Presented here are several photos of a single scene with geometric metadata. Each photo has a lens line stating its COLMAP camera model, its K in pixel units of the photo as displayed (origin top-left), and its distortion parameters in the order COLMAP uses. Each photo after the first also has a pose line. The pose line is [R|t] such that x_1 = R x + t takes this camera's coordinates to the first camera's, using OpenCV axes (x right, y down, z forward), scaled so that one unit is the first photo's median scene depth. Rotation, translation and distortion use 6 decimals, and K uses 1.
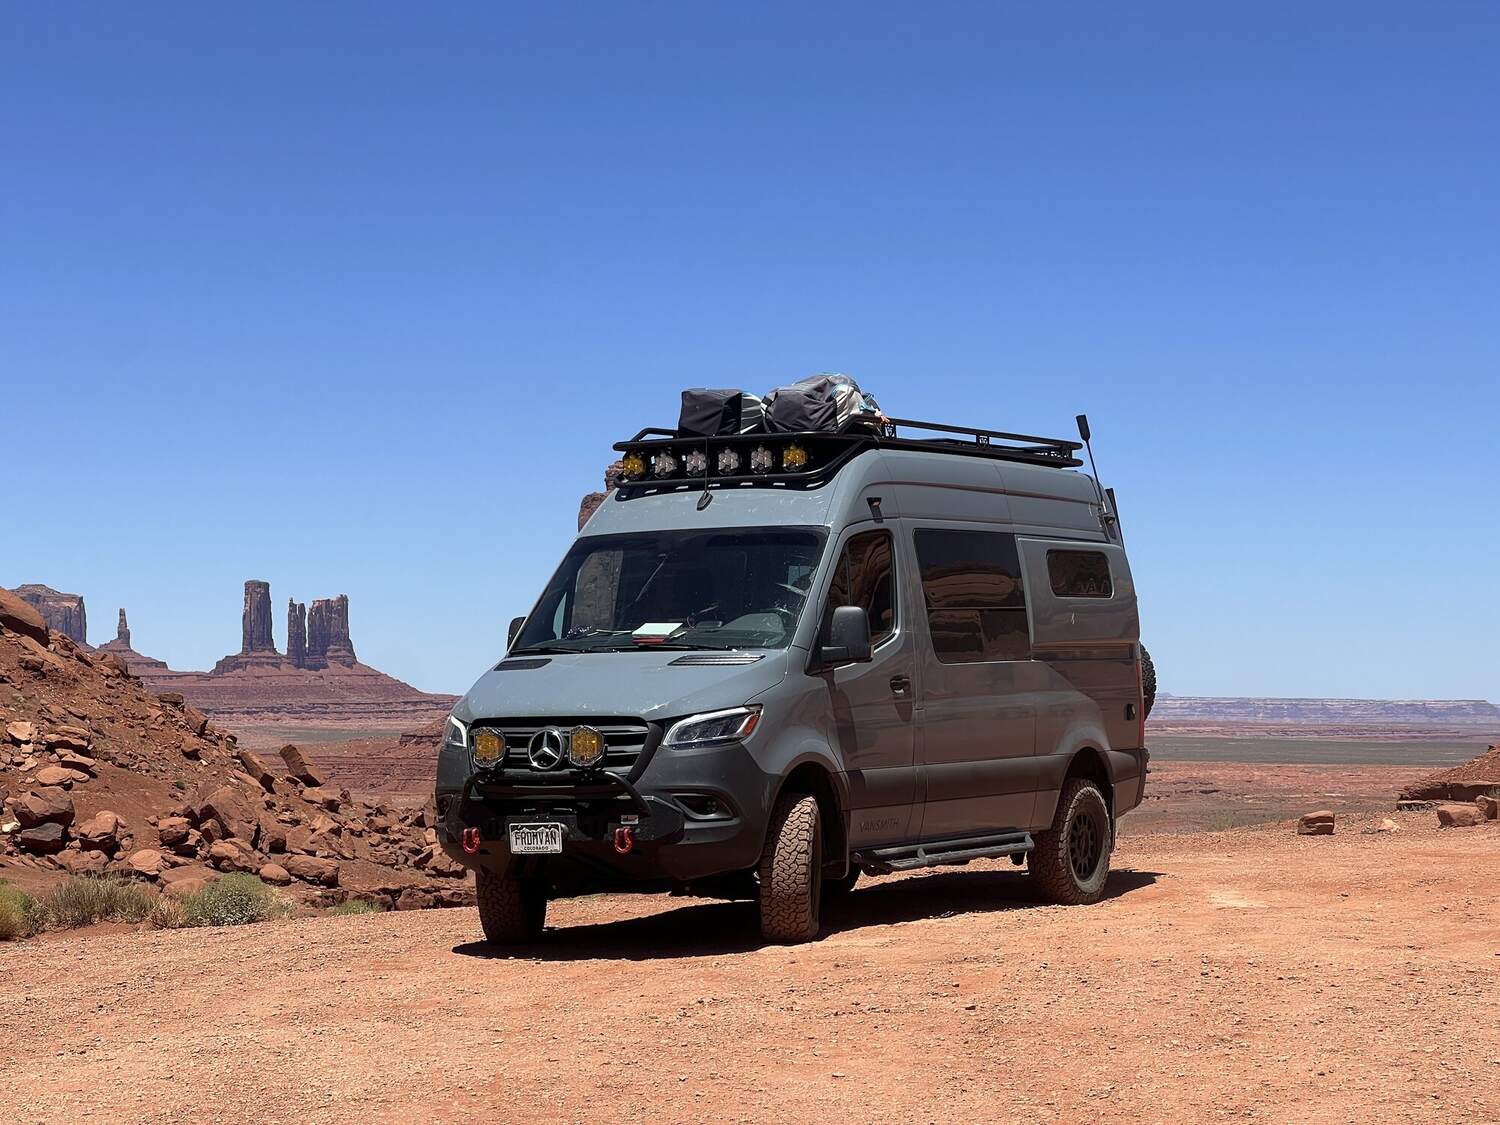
lens RADIAL K [[3466.6, 0, 750.0], [0, 3466.6, 562.5], [0, 0, 1]] dist [-0.215113, -0.029992]
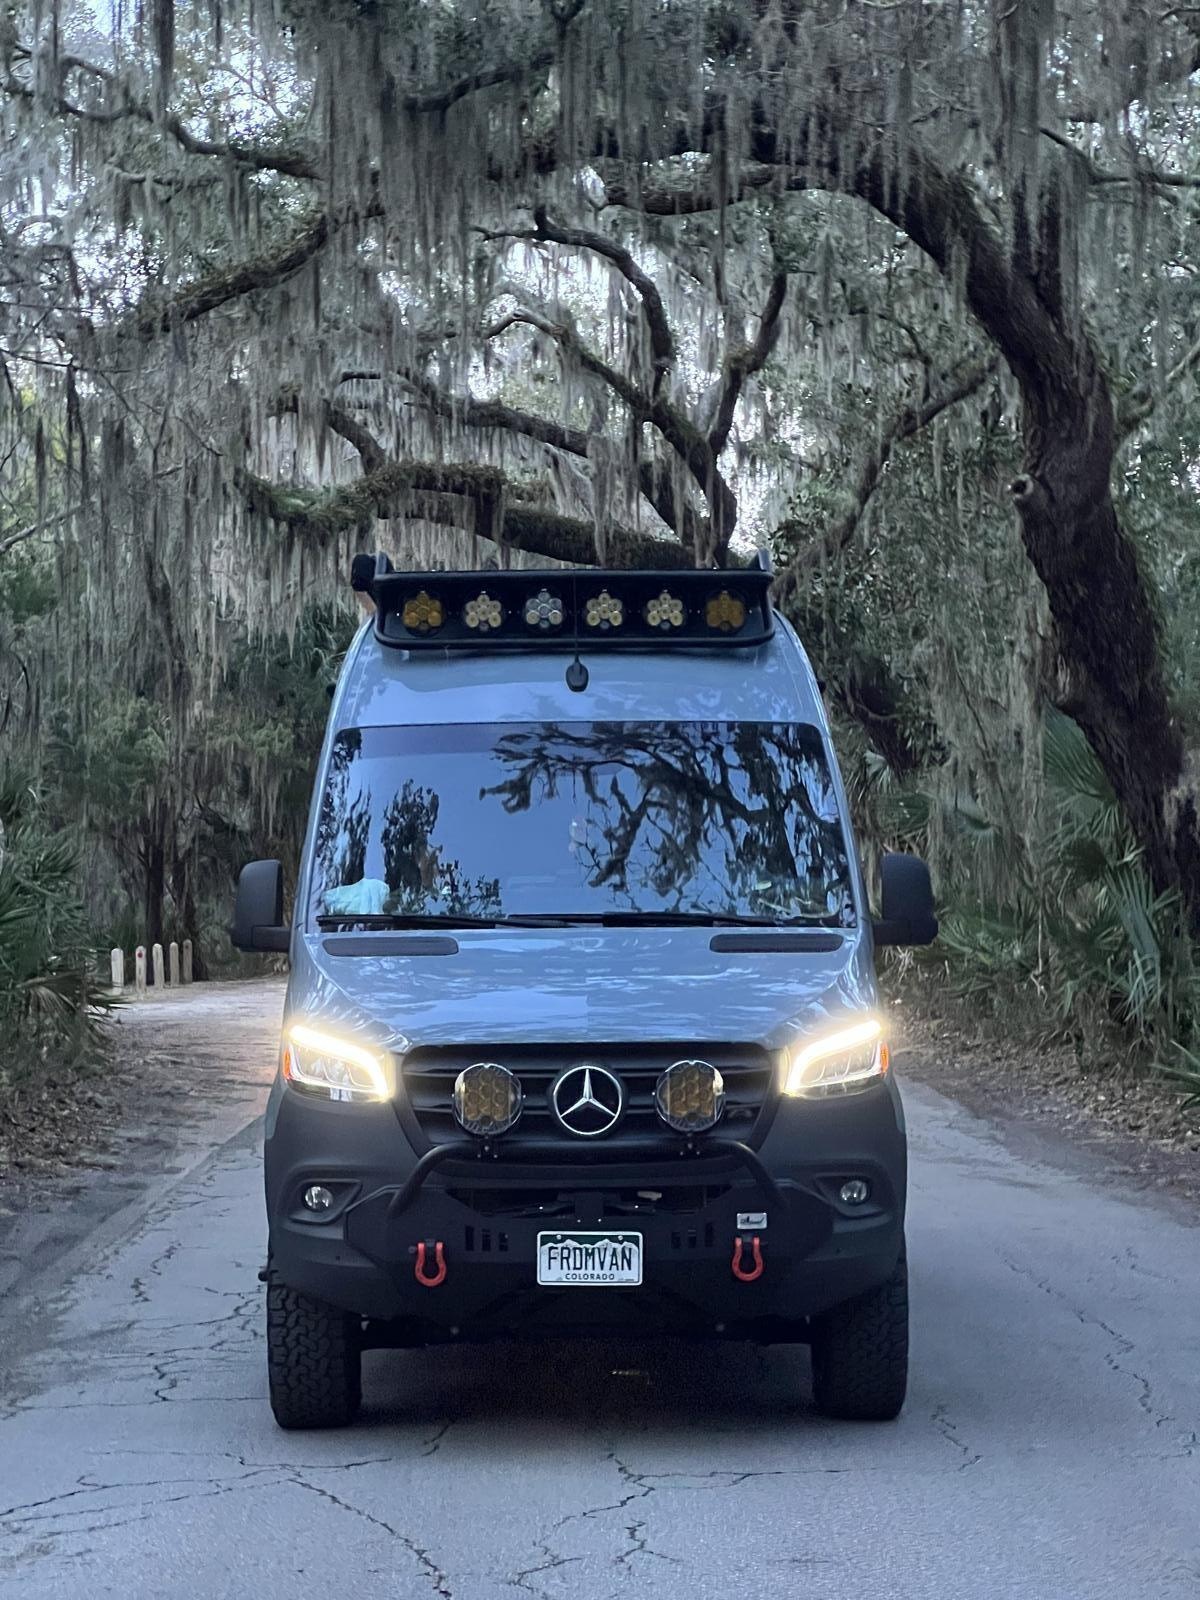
lens RADIAL K [[3697.7, 0, 600.0], [0, 3697.7, 800.0], [0, 0, 1]] dist [-0.215113, -0.029992]
pose [[0.859529, 0.025870, 0.510431, -0.359354], [-0.028007, 0.999602, -0.003500, 0.006606], [-0.510319, -0.011287, 0.859911, 0.467715]]
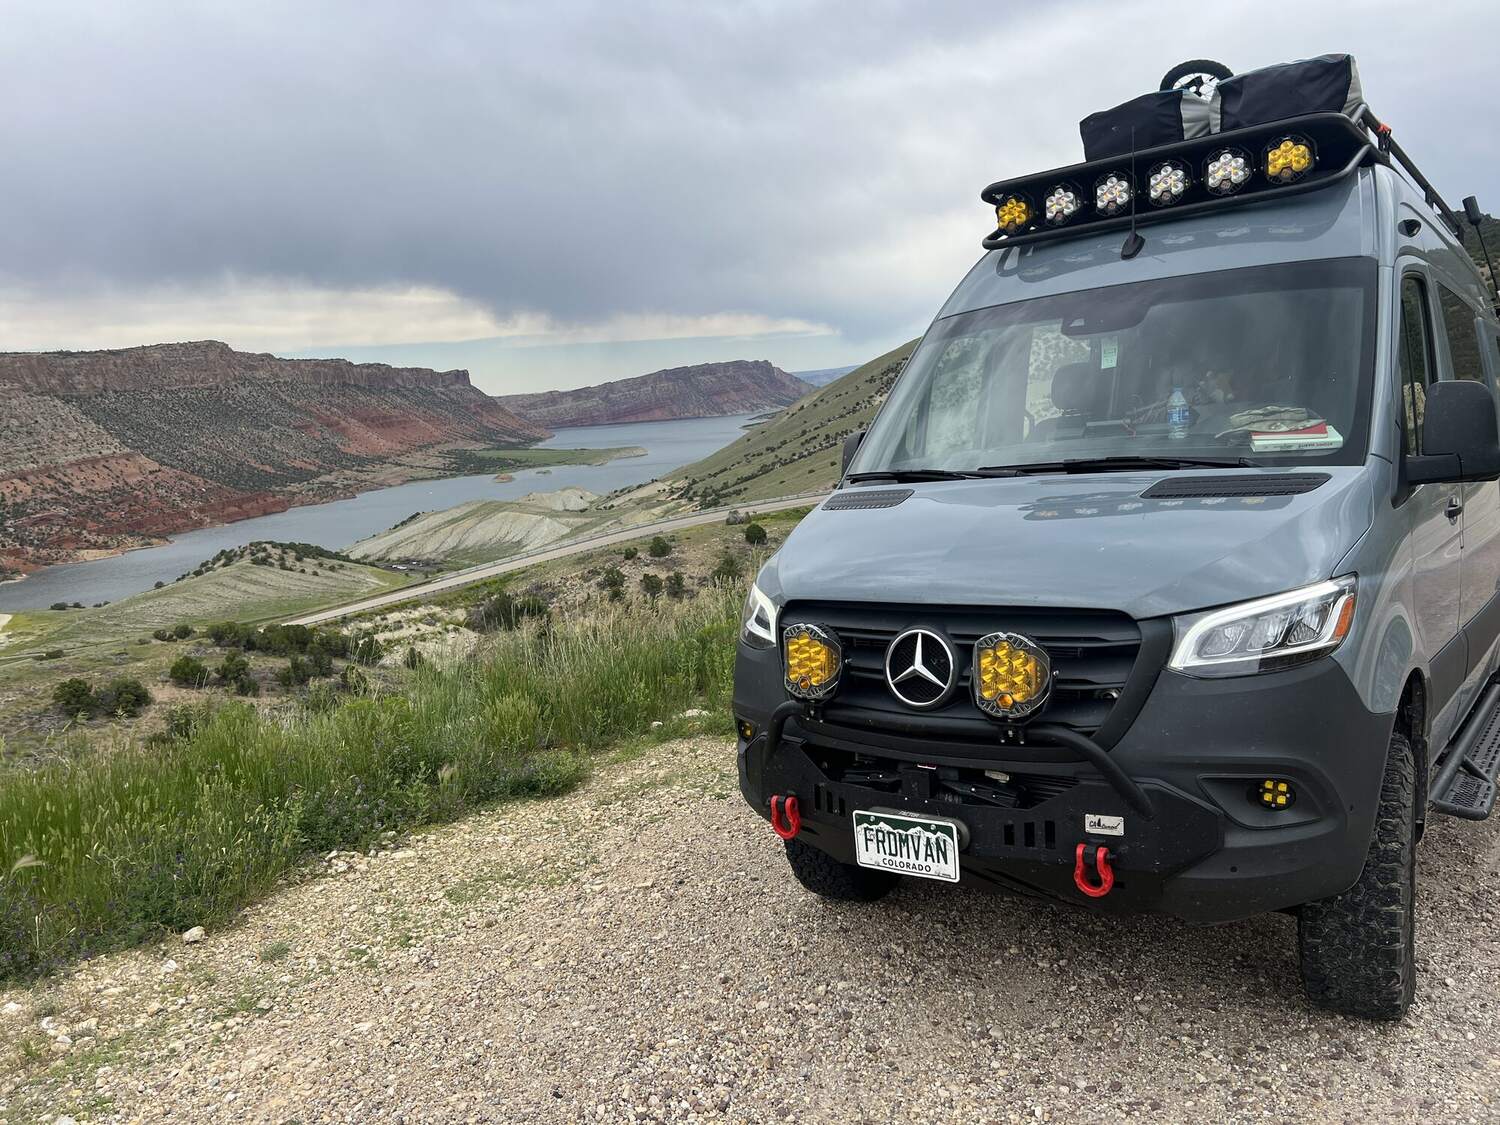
lens RADIAL K [[1131.2, 0, 750.0], [0, 1131.2, 562.5], [0, 0, 1]] dist [0.083835, -0.125421]
pose [[0.989362, -0.013281, -0.144870, -0.057972], [0.028877, 0.993937, 0.106090, 0.018876], [0.142583, -0.109145, 0.983747, 0.810832]]
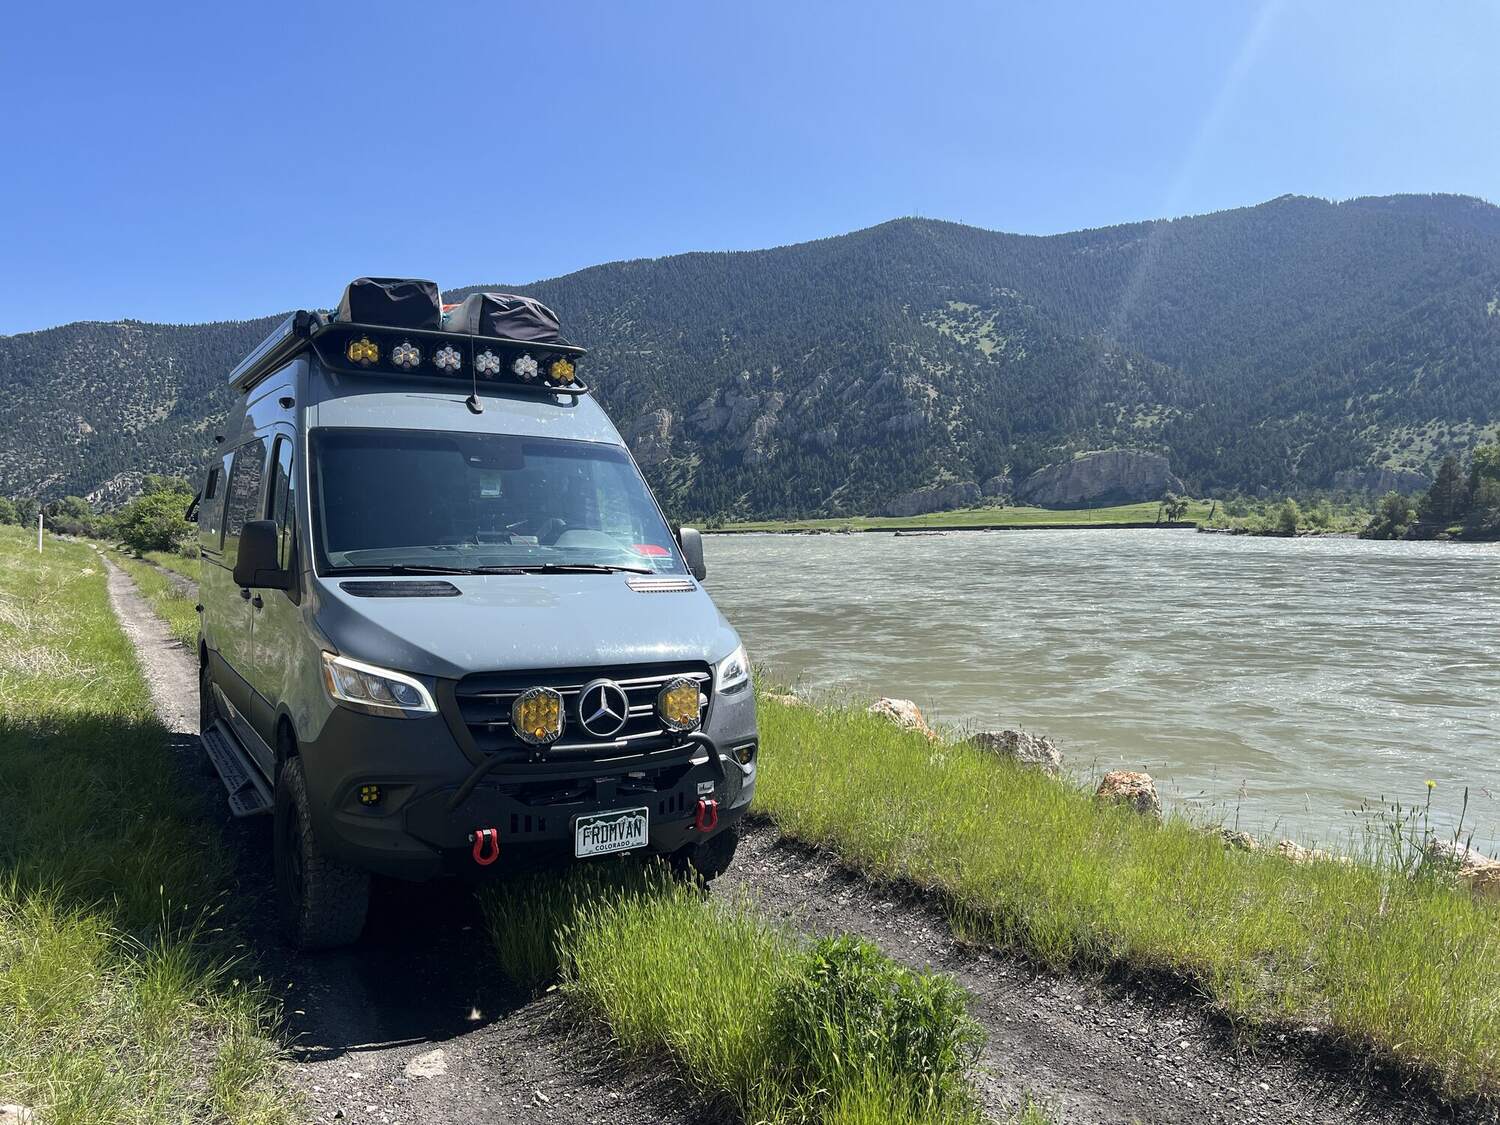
lens RADIAL K [[1131.2, 0, 750.0], [0, 1131.2, 562.5], [0, 0, 1]] dist [0.083835, -0.125421]
pose [[0.498885, 0.002424, 0.866665, -0.253222], [-0.057867, 0.997858, 0.030520, 0.011847], [-0.864734, -0.065377, 0.497957, 0.830457]]
